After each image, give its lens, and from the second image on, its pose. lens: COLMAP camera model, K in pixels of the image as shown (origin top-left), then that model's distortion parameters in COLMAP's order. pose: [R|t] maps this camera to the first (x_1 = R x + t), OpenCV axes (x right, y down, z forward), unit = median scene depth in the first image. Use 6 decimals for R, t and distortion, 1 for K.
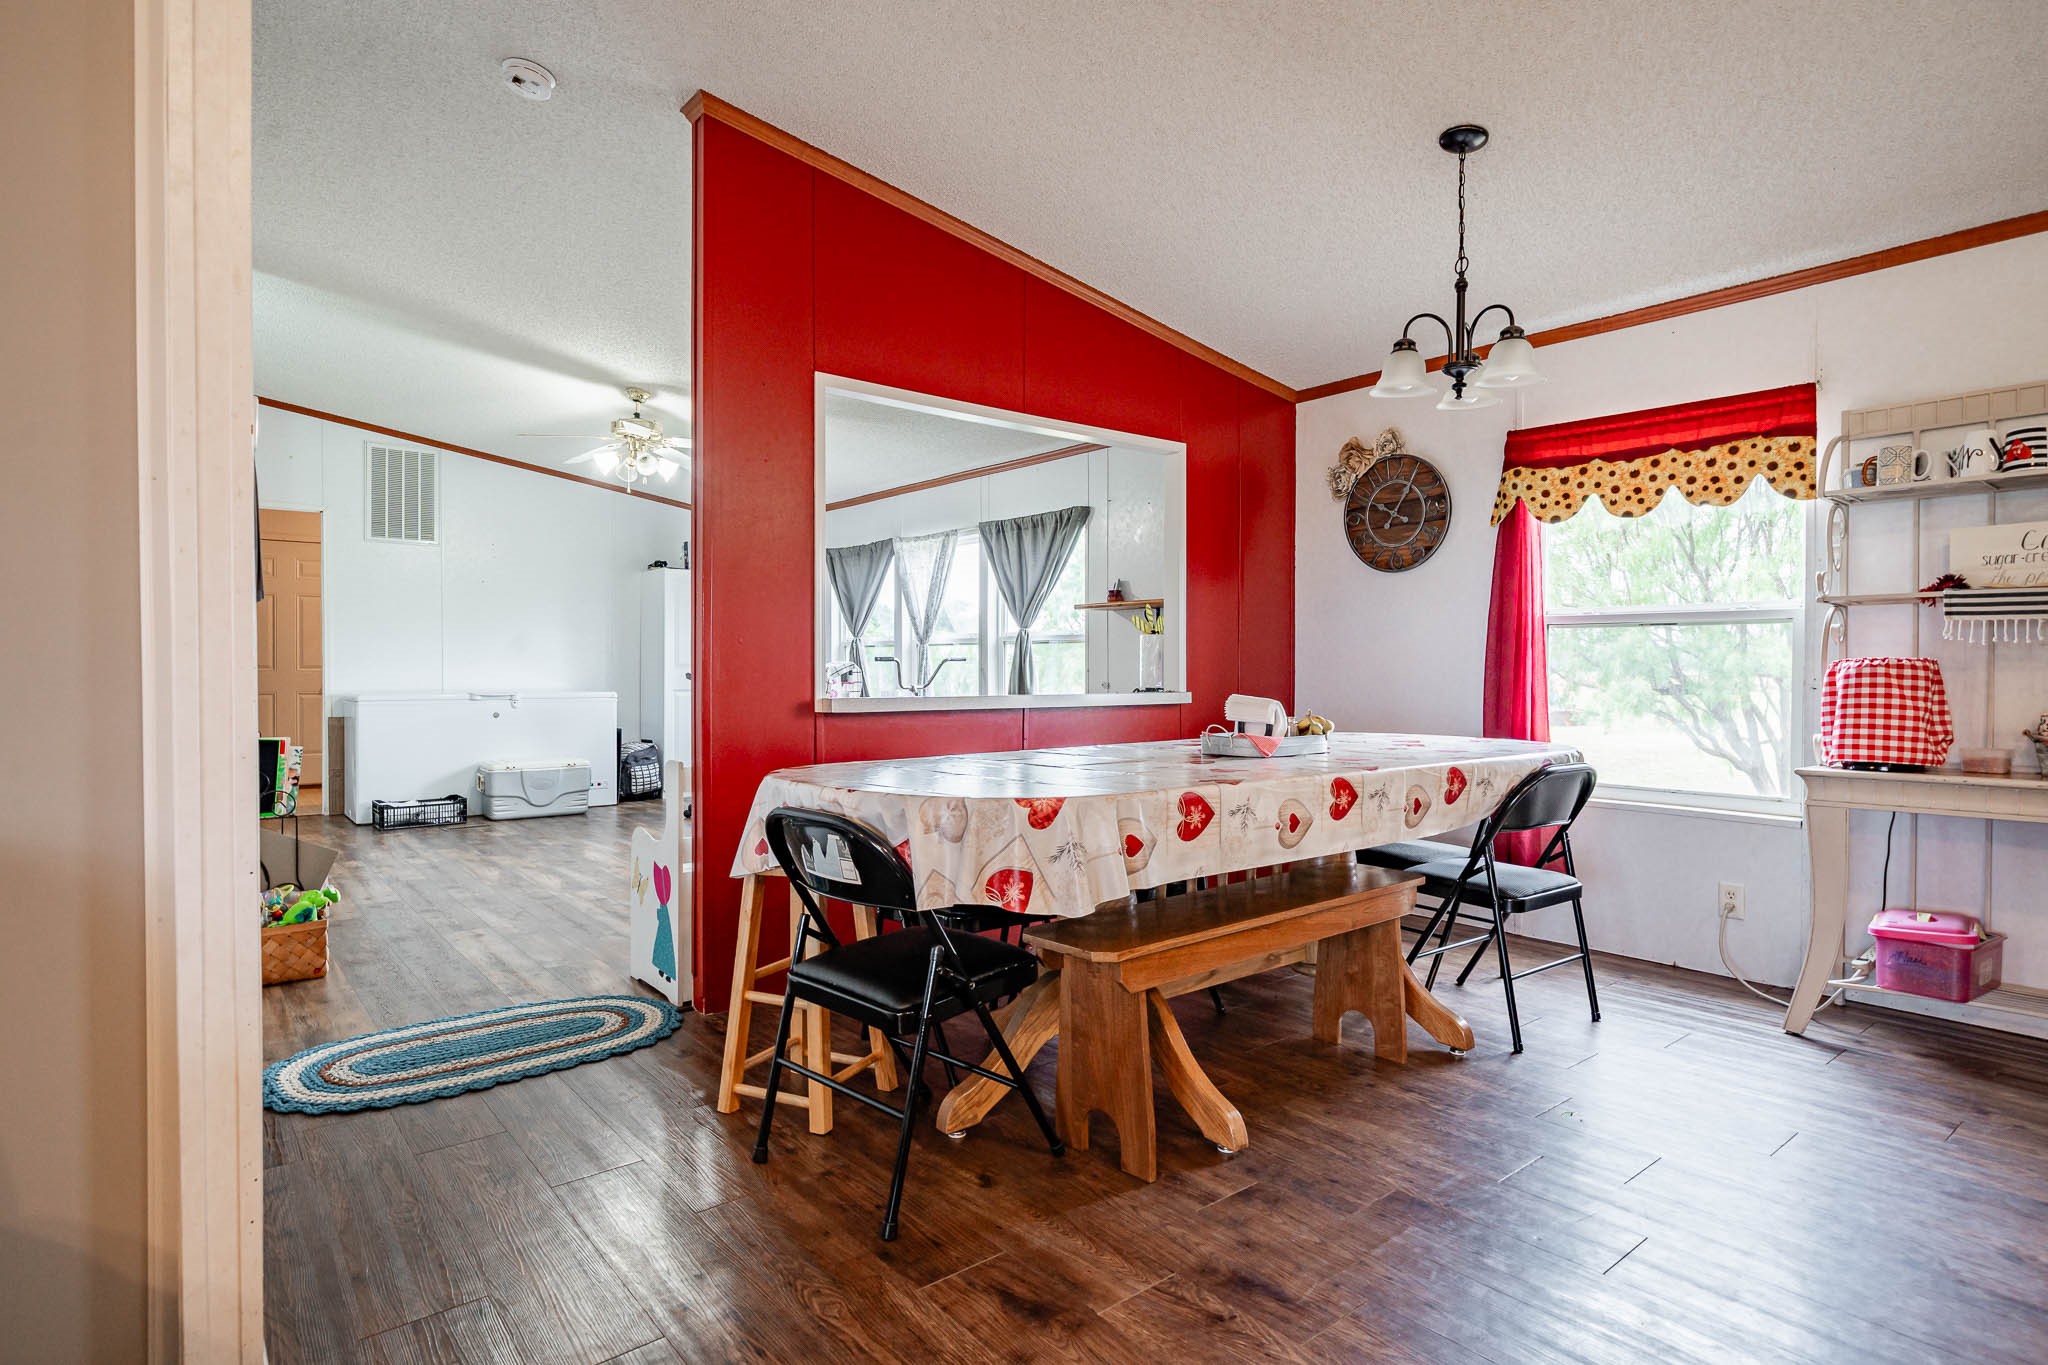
lens RADIAL K [[1091.6, 0, 1007.2], [0, 1091.6, 679.9], [0, 0, 1]] dist [0.003763, -0.000680]
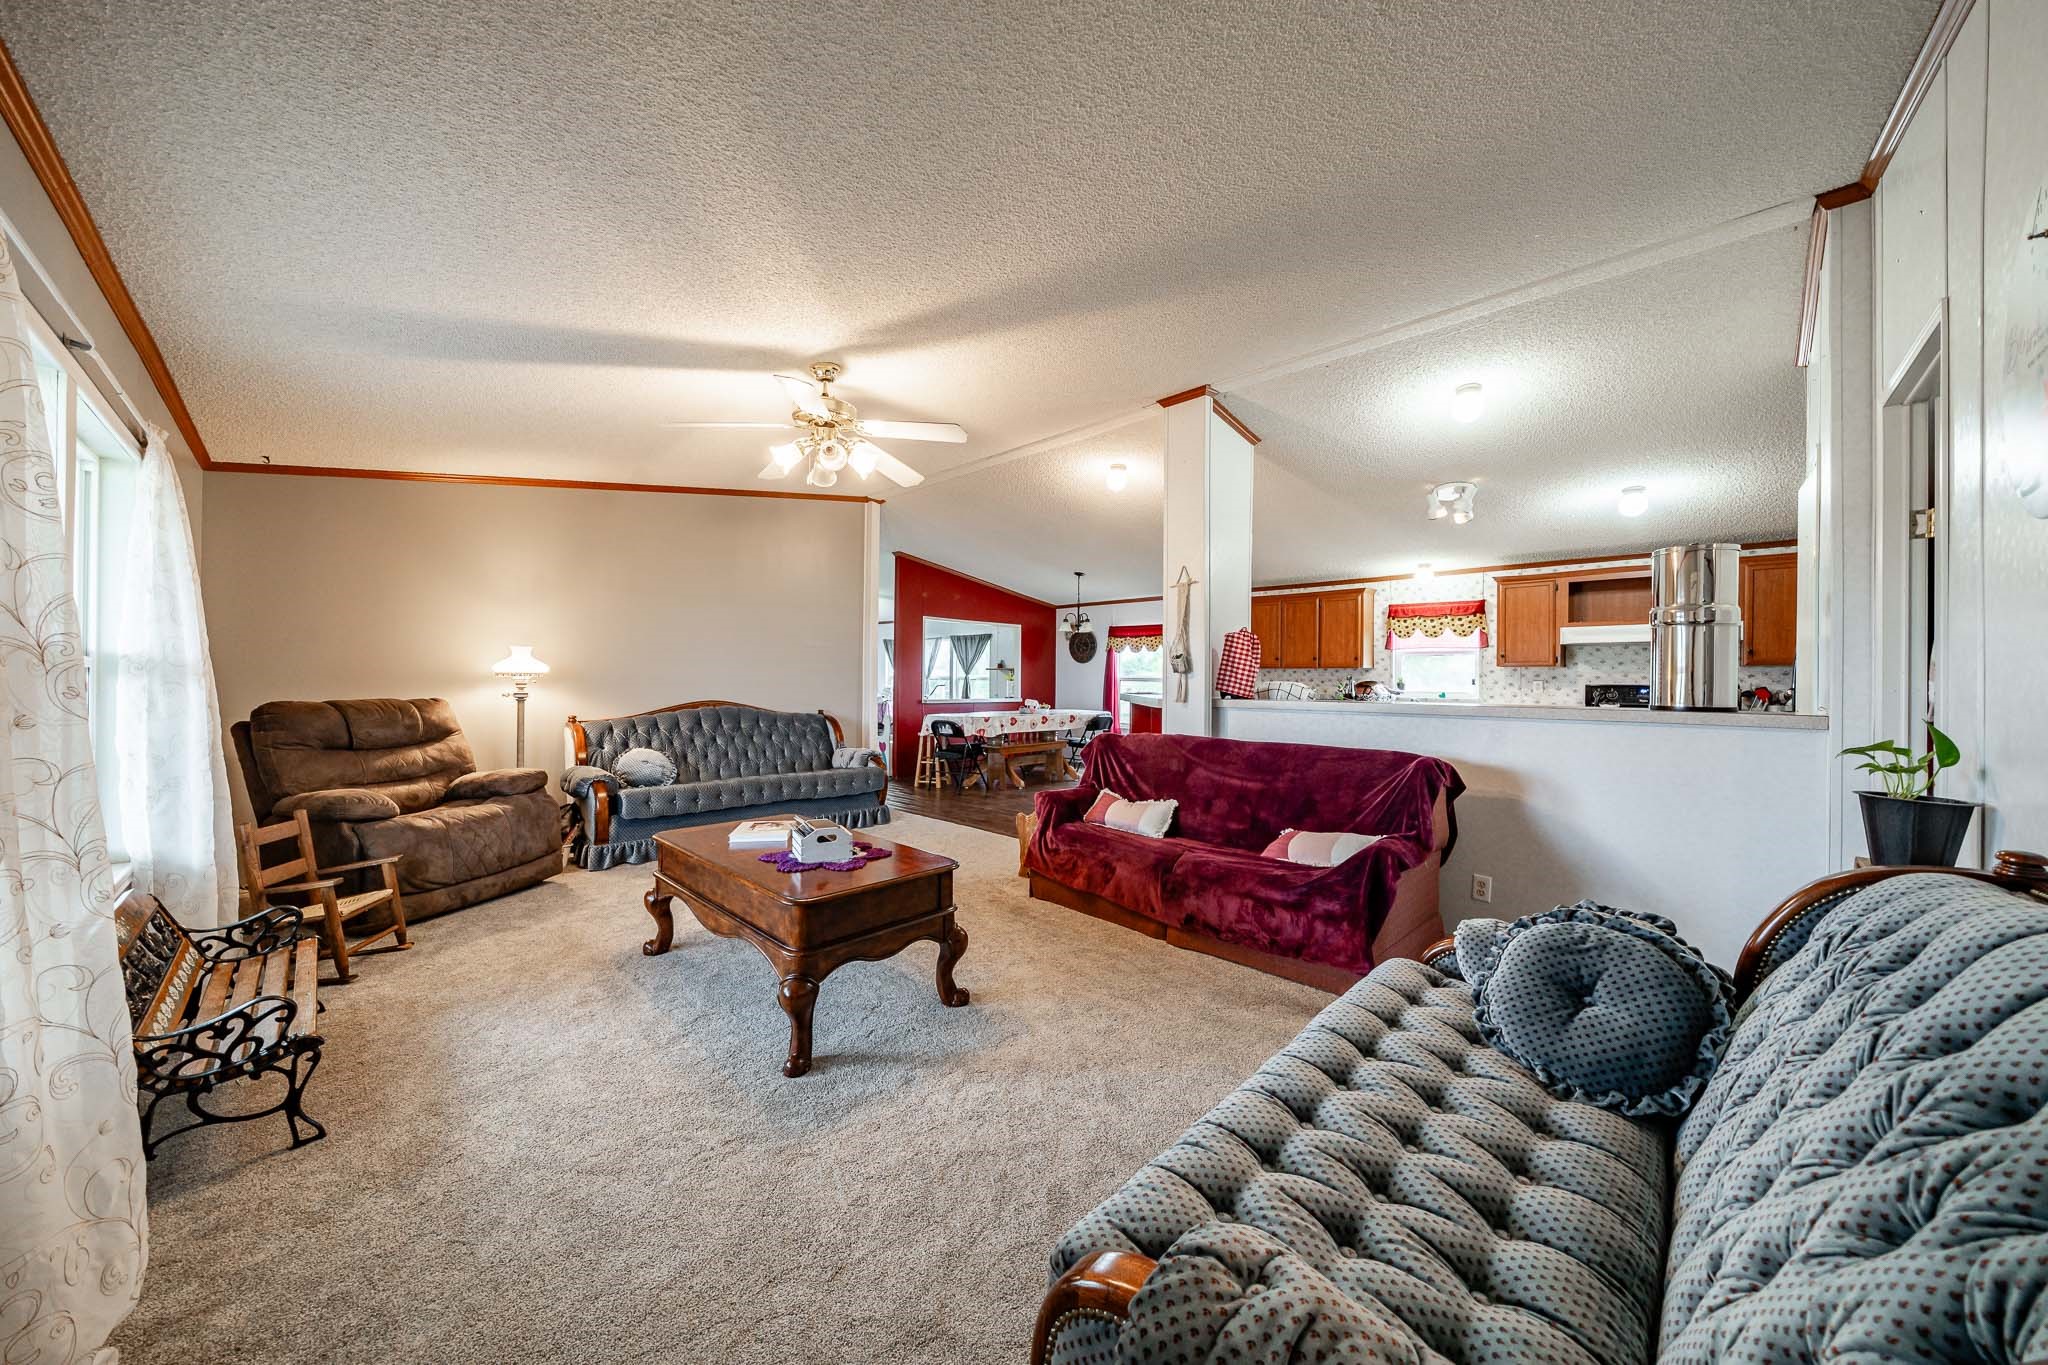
lens RADIAL K [[705.6, 0, 1022.9], [0, 705.6, 680.6], [0, 0, 1]] dist [-0.008880, -0.000351]
pose [[0.991442, 0.008906, 0.130240, -0.113089], [-0.007223, 0.999884, -0.013393, -0.014742], [-0.130345, 0.012338, 0.991392, -1.160293]]
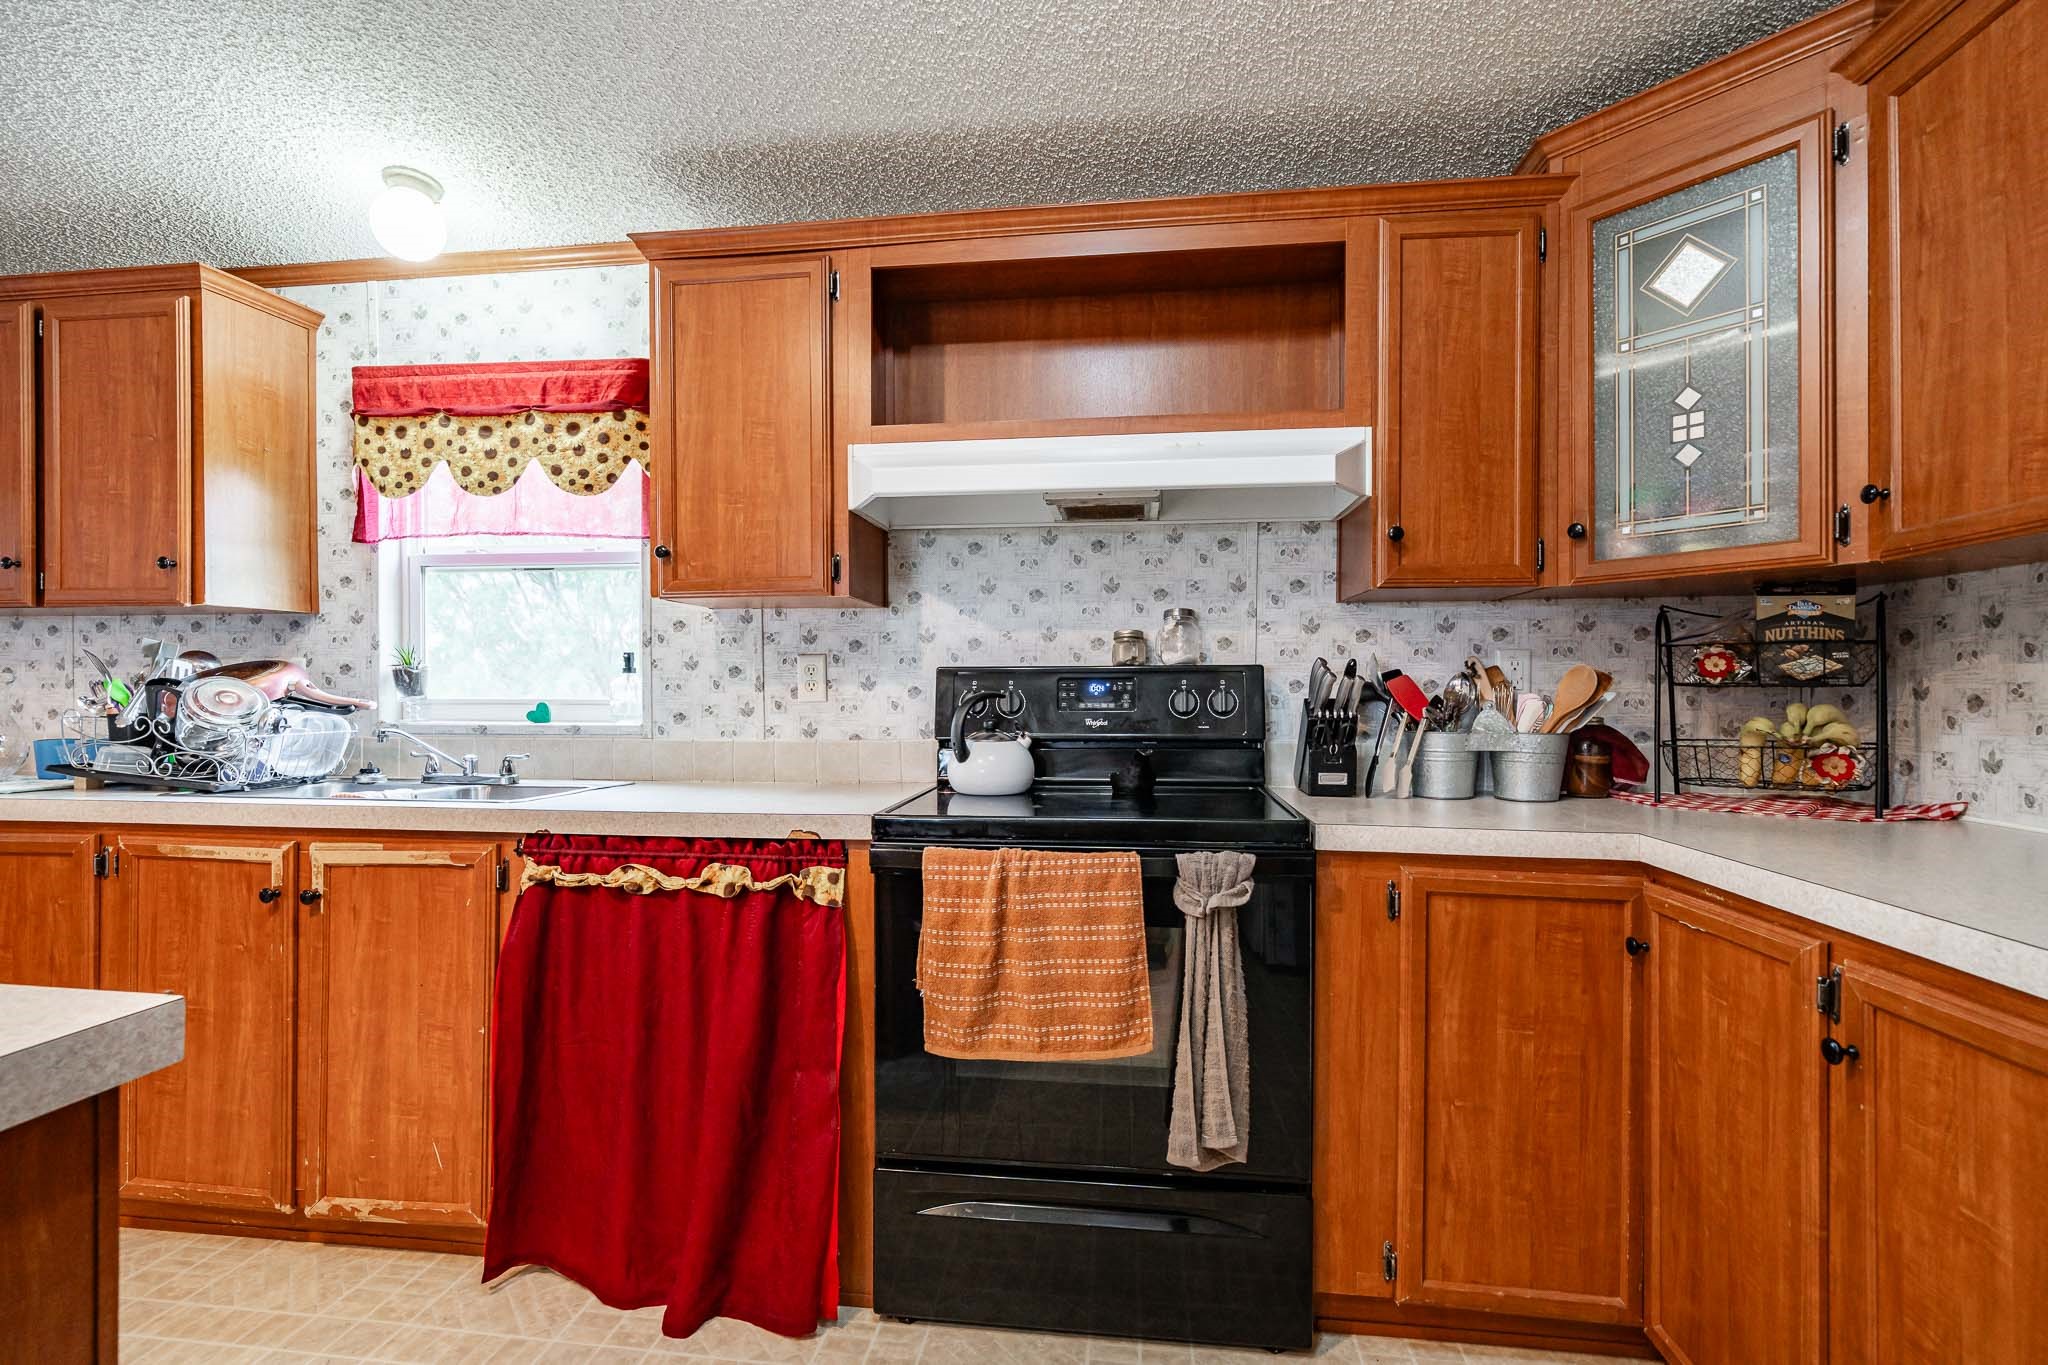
lens RADIAL K [[952.9, 0, 1022.4], [0, 952.9, 695.3], [0, 0, 1]] dist [-0.003022, 0.000453]
pose [[0.707858, -0.001362, 0.706354, 0.797586], [0.008906, 0.999936, -0.006997, -0.013785], [-0.706299, 0.011244, 0.707825, -0.365130]]
